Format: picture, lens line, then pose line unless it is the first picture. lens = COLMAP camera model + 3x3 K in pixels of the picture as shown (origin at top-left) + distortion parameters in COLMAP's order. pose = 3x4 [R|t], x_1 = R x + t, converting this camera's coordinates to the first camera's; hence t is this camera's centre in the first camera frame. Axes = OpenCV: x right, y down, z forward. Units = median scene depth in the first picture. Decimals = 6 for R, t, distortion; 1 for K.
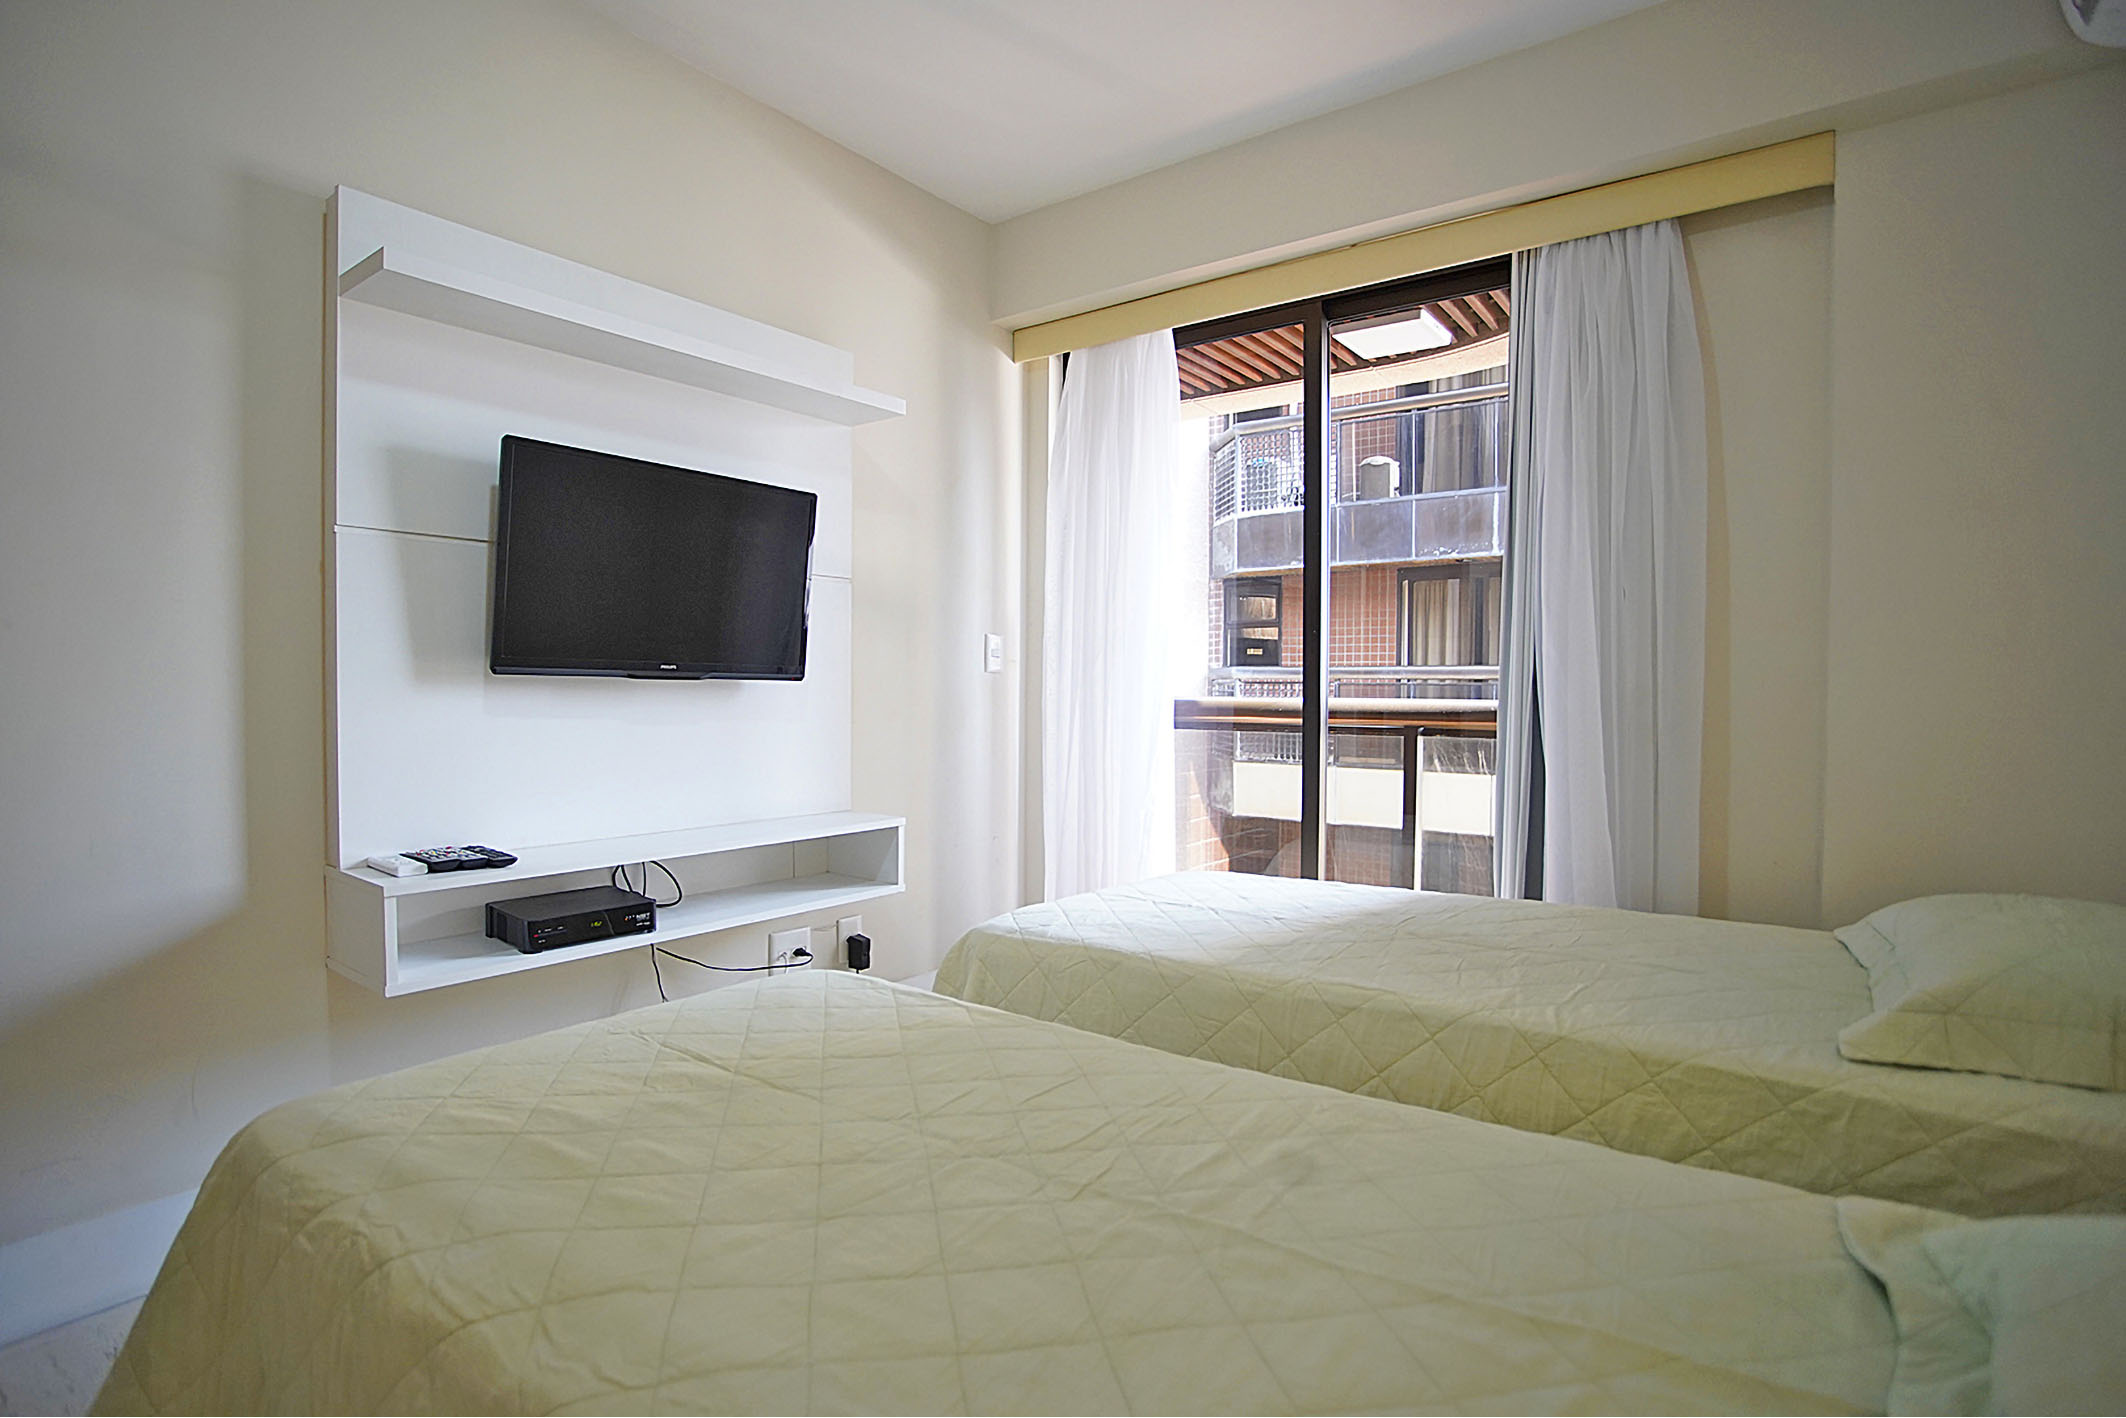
lens RADIAL K [[1045.9, 0, 1052.9], [0, 1045.9, 701.2], [0, 0, 1]] dist [-0.066011, 0.026040]
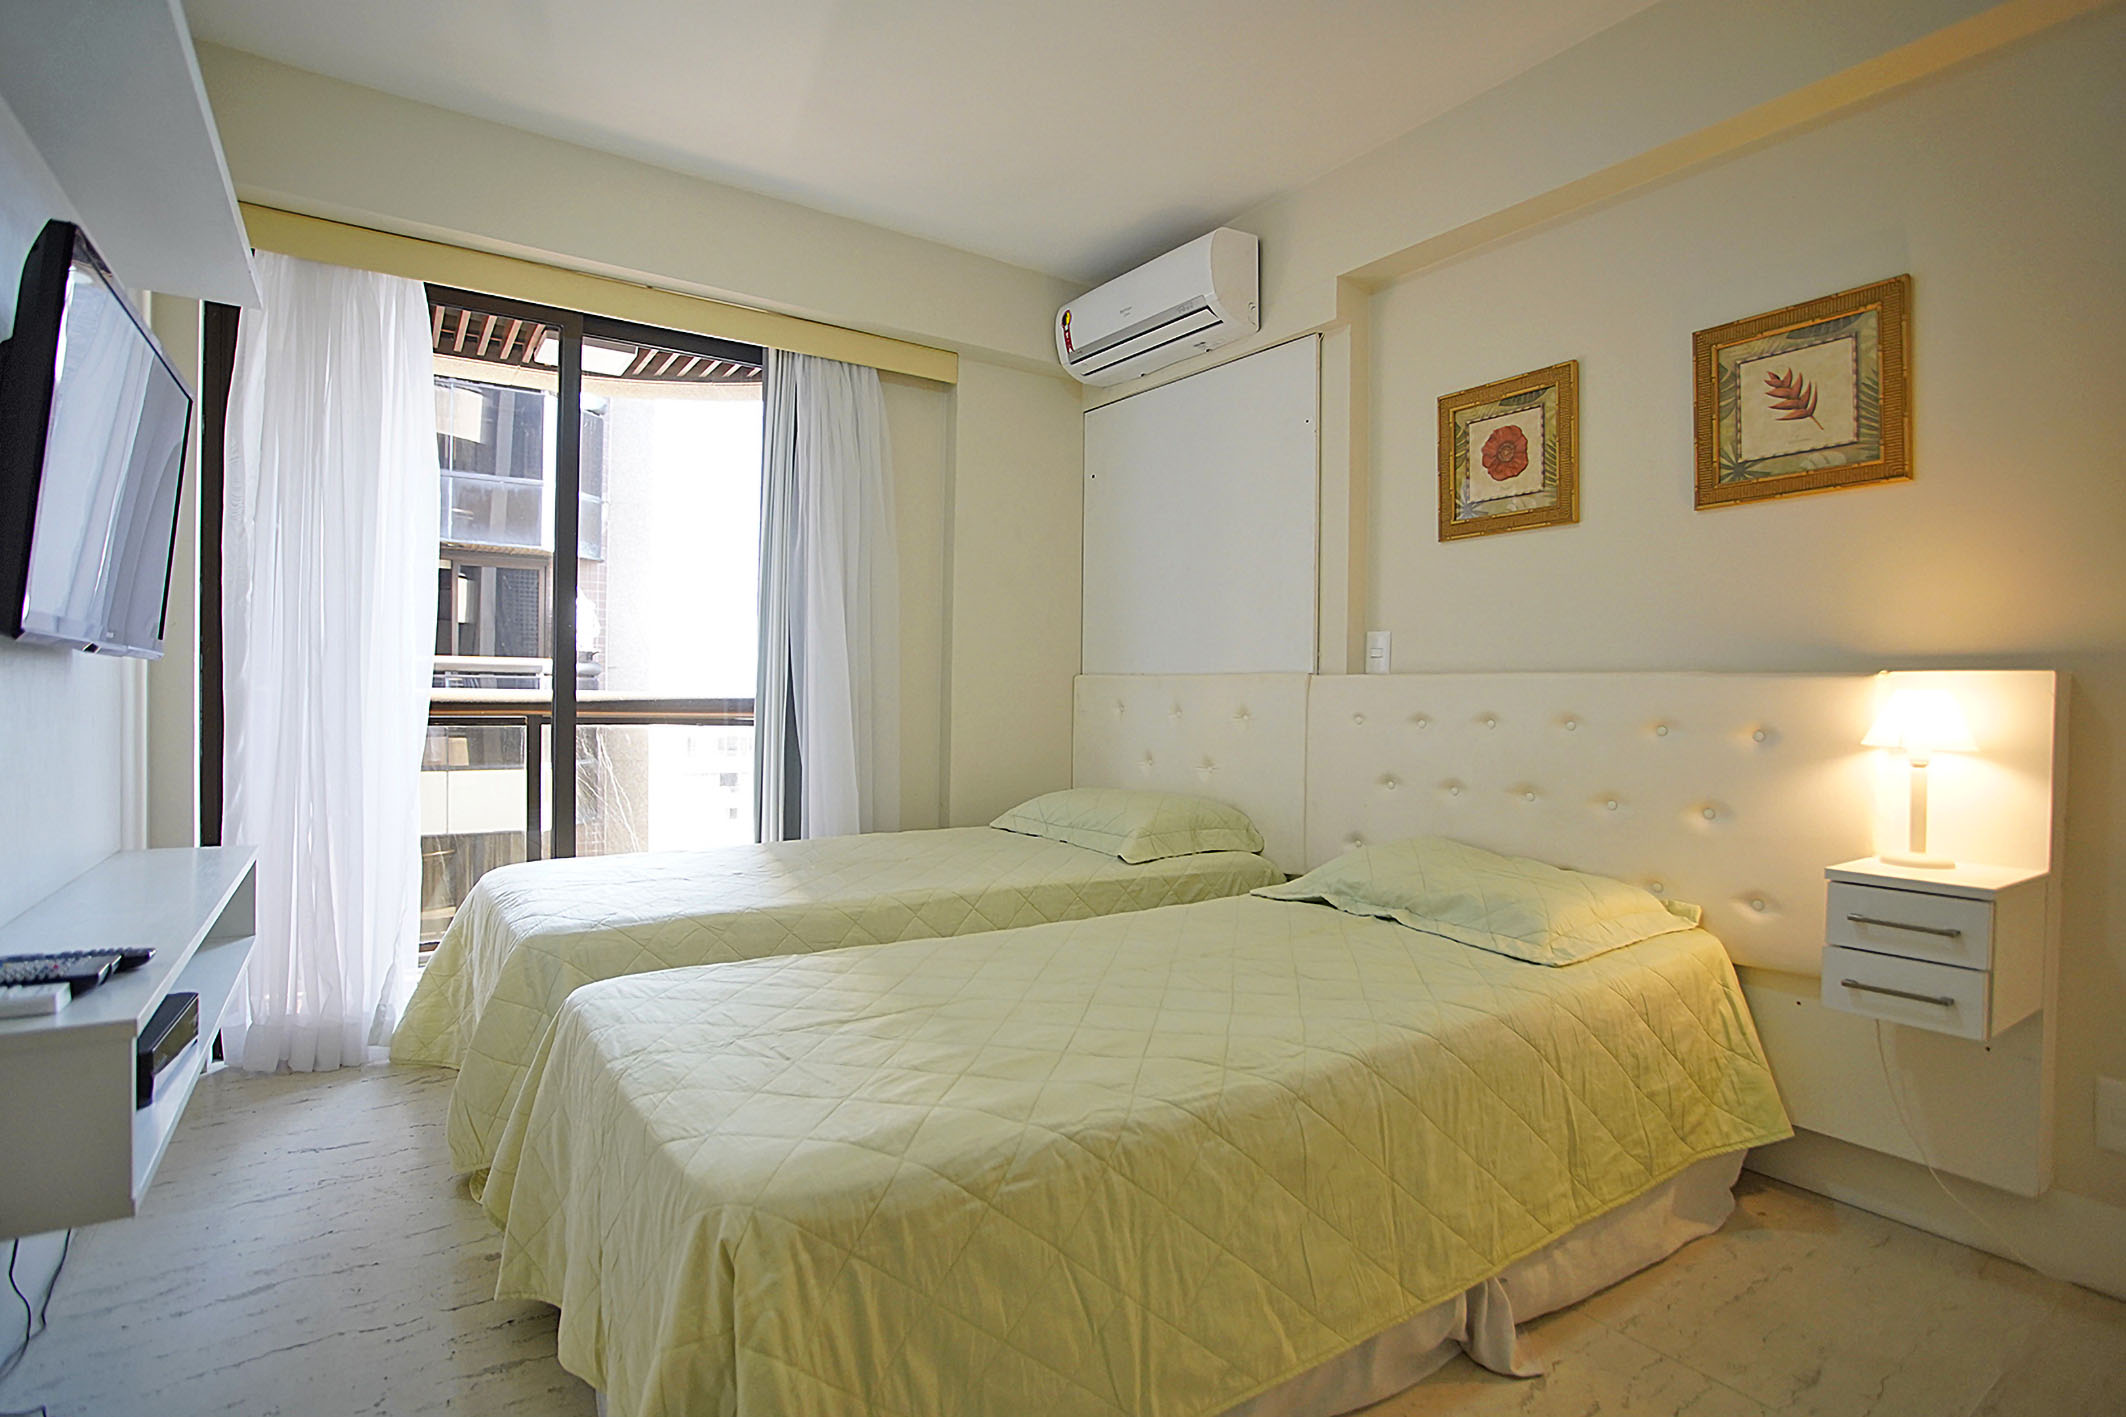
lens RADIAL K [[1045.9, 0, 1066.3], [0, 1045.9, 706.6], [0, 0, 1]] dist [-0.066011, 0.026040]
pose [[0.319835, -0.010539, 0.947414, -0.895578], [-0.001994, 0.999928, 0.011796, 0.001281], [-0.947471, -0.005662, 0.319792, 0.297896]]
